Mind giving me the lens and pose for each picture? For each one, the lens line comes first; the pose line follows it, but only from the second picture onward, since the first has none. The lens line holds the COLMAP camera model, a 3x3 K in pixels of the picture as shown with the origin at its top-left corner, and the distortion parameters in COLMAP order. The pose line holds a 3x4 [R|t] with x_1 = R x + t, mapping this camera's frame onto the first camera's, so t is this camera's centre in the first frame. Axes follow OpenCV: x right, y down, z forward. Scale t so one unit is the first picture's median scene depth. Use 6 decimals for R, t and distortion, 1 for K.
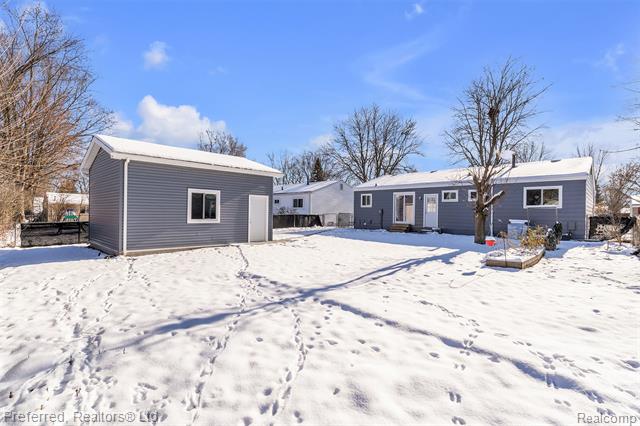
lens RADIAL K [[304.7, 0, 322.4], [0, 304.7, 212.0], [0, 0, 1]] dist [0.001087, 0.000144]
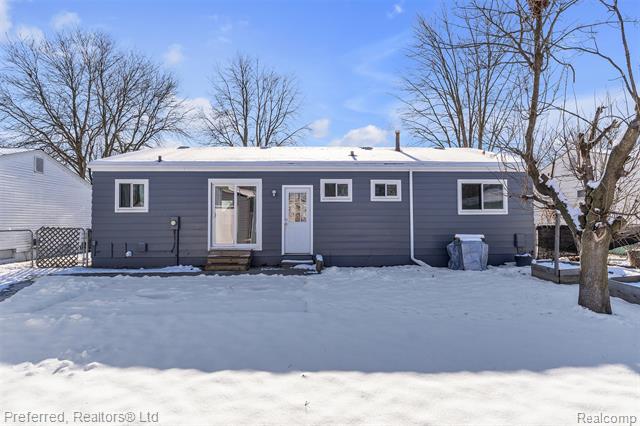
lens RADIAL K [[349.5, 0, 324.5], [0, 349.5, 210.4], [0, 0, 1]] dist [-0.020568, 0.000448]
pose [[0.693000, 0.011309, 0.720849, -0.010559], [0.010549, 0.999611, -0.025824, -0.003473], [-0.720860, 0.025500, 0.692611, 0.505565]]
